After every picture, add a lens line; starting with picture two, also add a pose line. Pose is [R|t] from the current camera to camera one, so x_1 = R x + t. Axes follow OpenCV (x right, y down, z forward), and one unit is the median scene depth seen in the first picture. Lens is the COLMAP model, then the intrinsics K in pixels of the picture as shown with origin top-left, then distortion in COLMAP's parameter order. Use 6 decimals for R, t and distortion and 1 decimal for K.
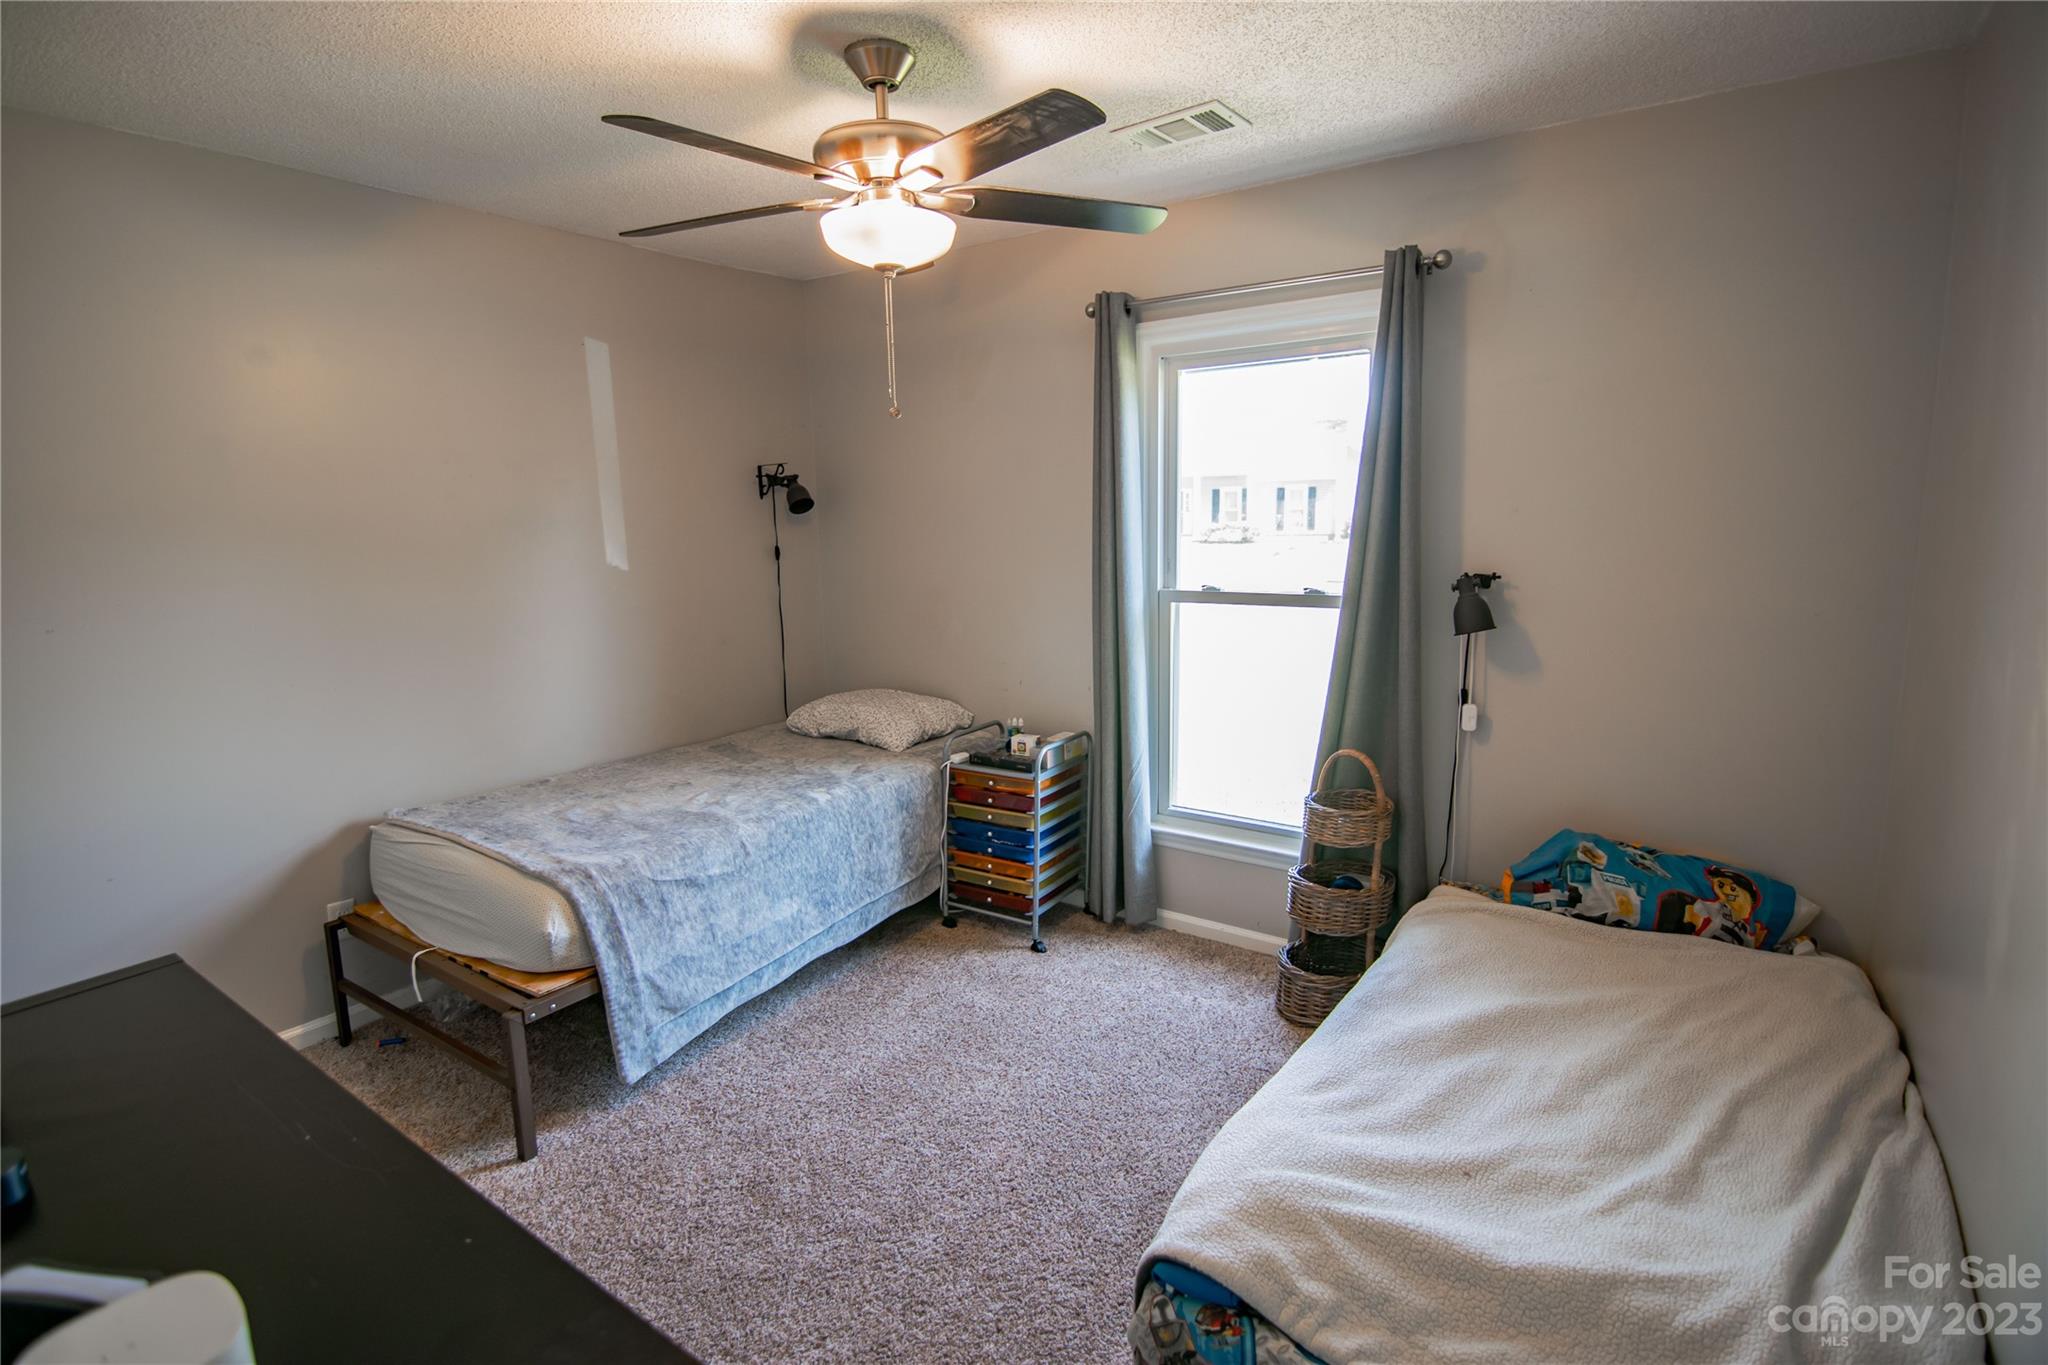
lens RADIAL K [[1031.2, 0, 1018.3], [0, 1031.2, 682.9], [0, 0, 1]] dist [0.000500, -0.016510]
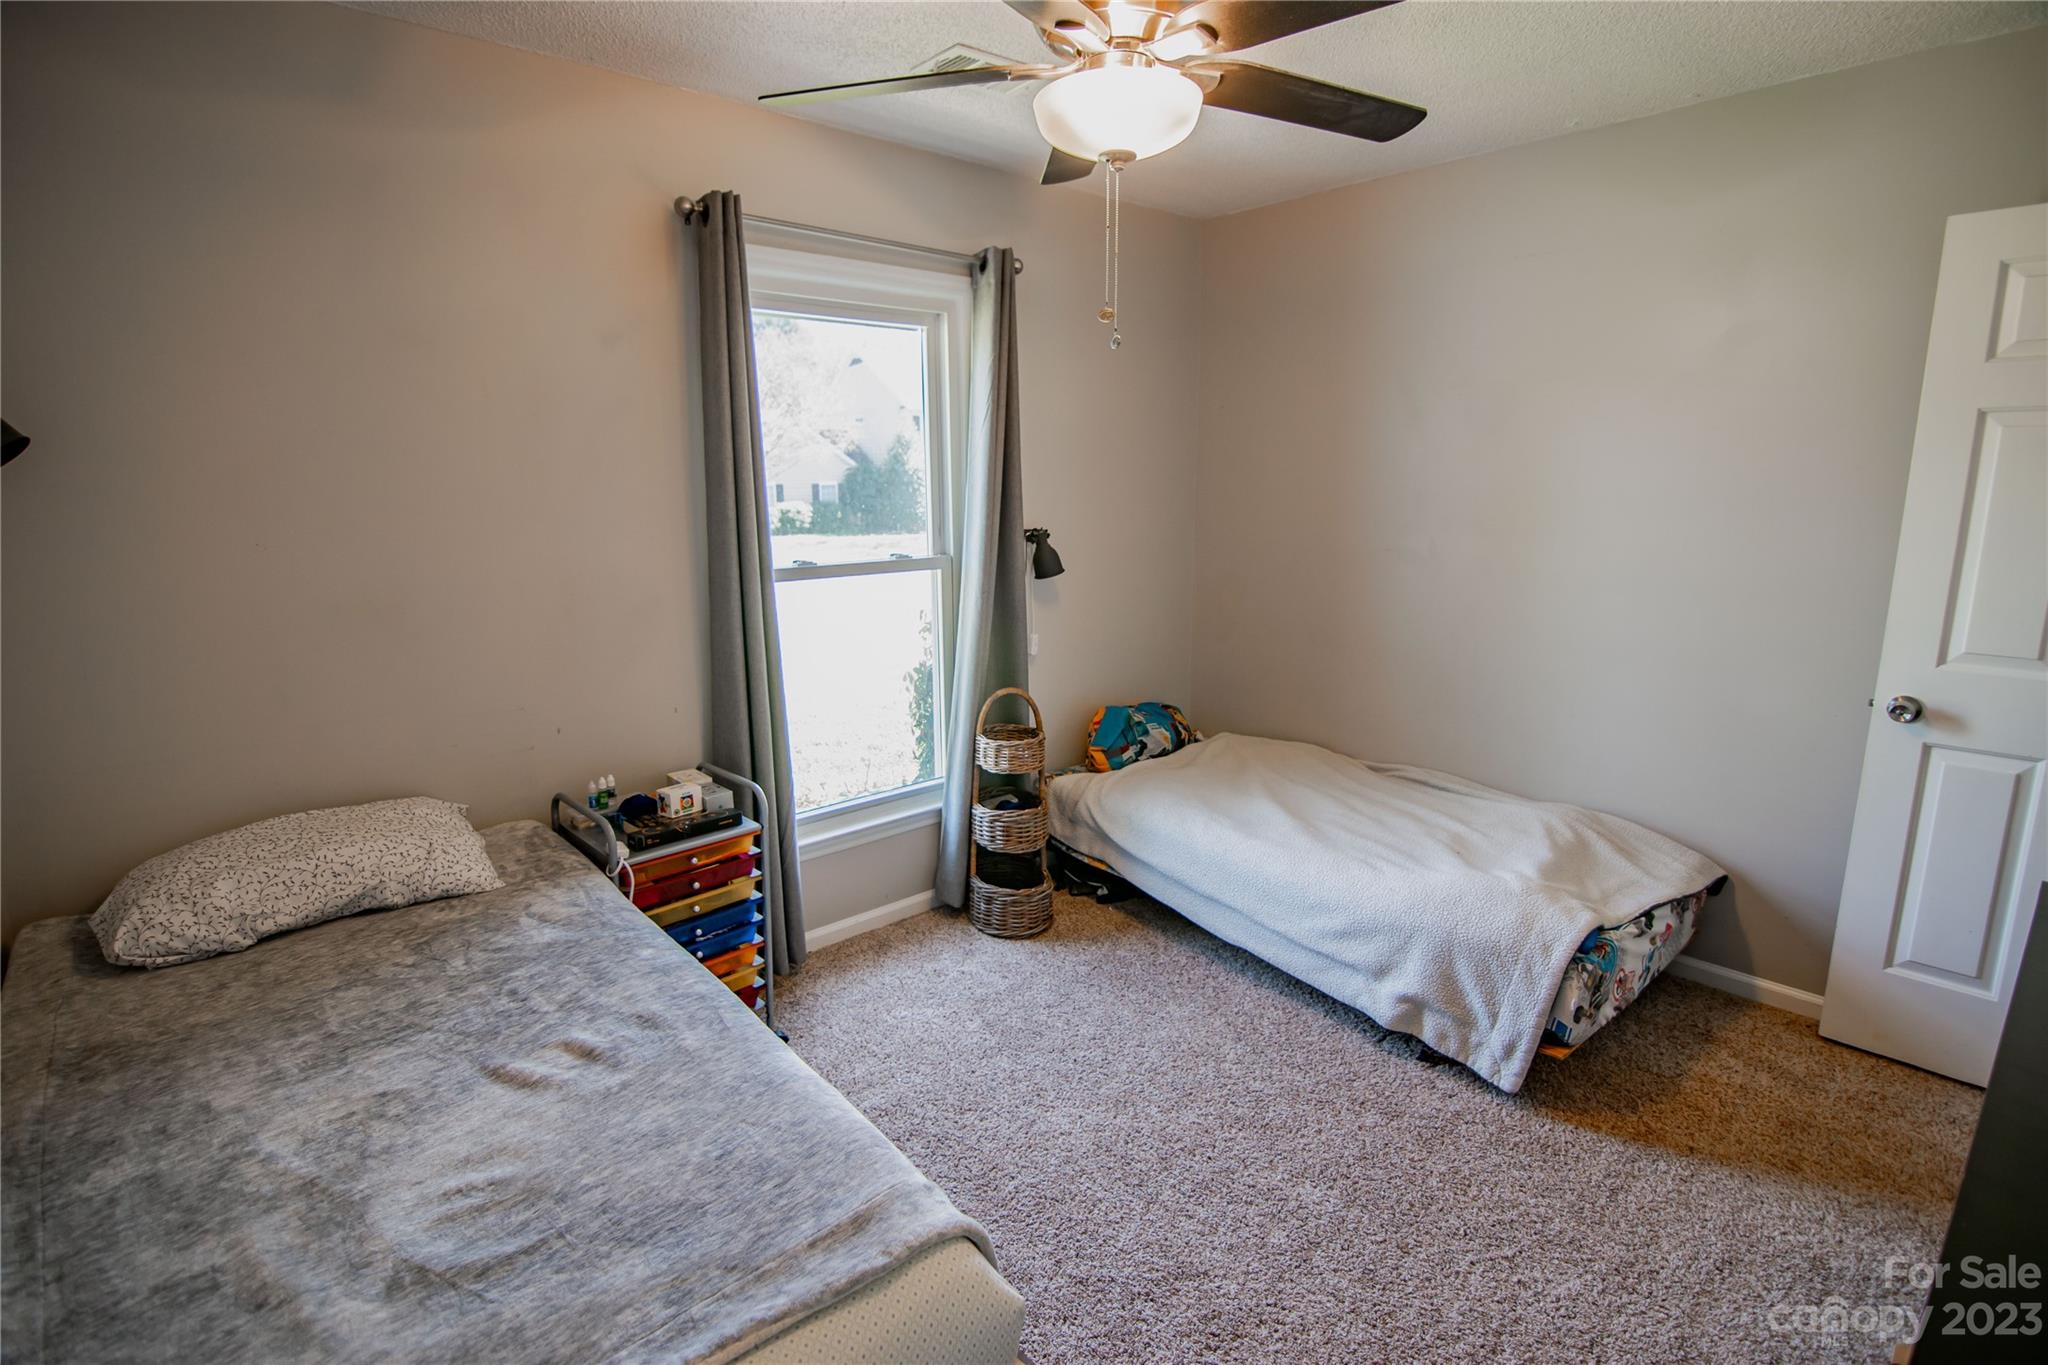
lens RADIAL K [[1005.7, 0, 1024.0], [0, 1005.7, 682.5], [0, 0, 1]] dist [-0.000201, -0.015243]
pose [[0.196455, -0.177815, 0.964255, -0.653859], [0.163159, 0.975636, 0.146672, -0.089587], [-0.966842, 0.128513, 0.220681, 0.647340]]
